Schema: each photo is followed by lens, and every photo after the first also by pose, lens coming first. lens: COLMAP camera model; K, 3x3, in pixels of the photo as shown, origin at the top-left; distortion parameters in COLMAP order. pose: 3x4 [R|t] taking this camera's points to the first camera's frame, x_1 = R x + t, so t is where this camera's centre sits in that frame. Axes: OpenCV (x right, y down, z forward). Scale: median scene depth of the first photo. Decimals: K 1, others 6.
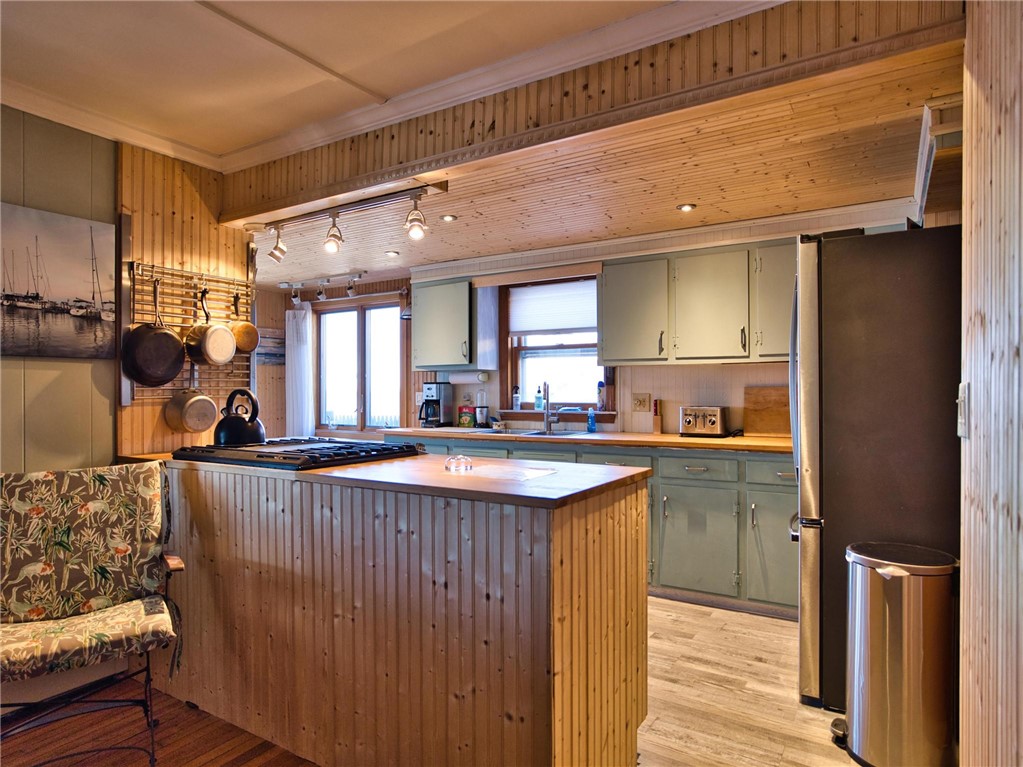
lens RADIAL K [[621.0, 0, 510.7], [0, 621.0, 390.2], [0, 0, 1]] dist [-0.048439, 0.033519]
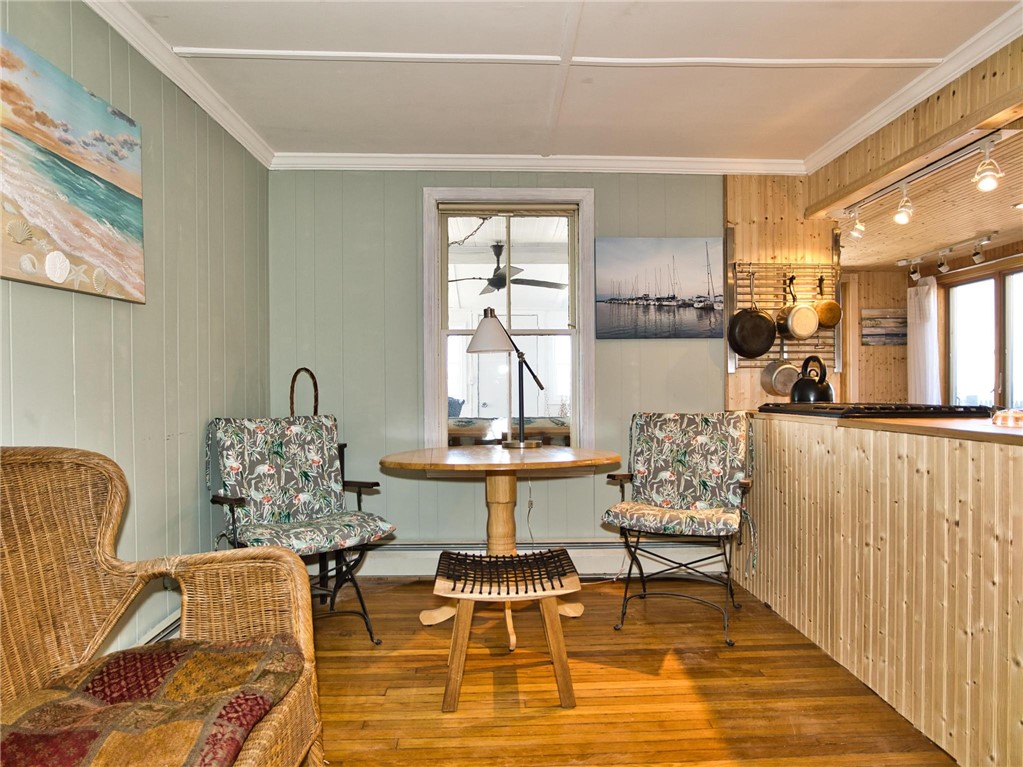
lens RADIAL K [[614.6, 0, 505.2], [0, 614.6, 390.9], [0, 0, 1]] dist [-0.051620, 0.027579]
pose [[0.541147, 0.004811, -0.840914, 0.220928], [0.003614, 0.999961, 0.008046, 0.053775], [0.840920, -0.007393, 0.541108, -0.124933]]
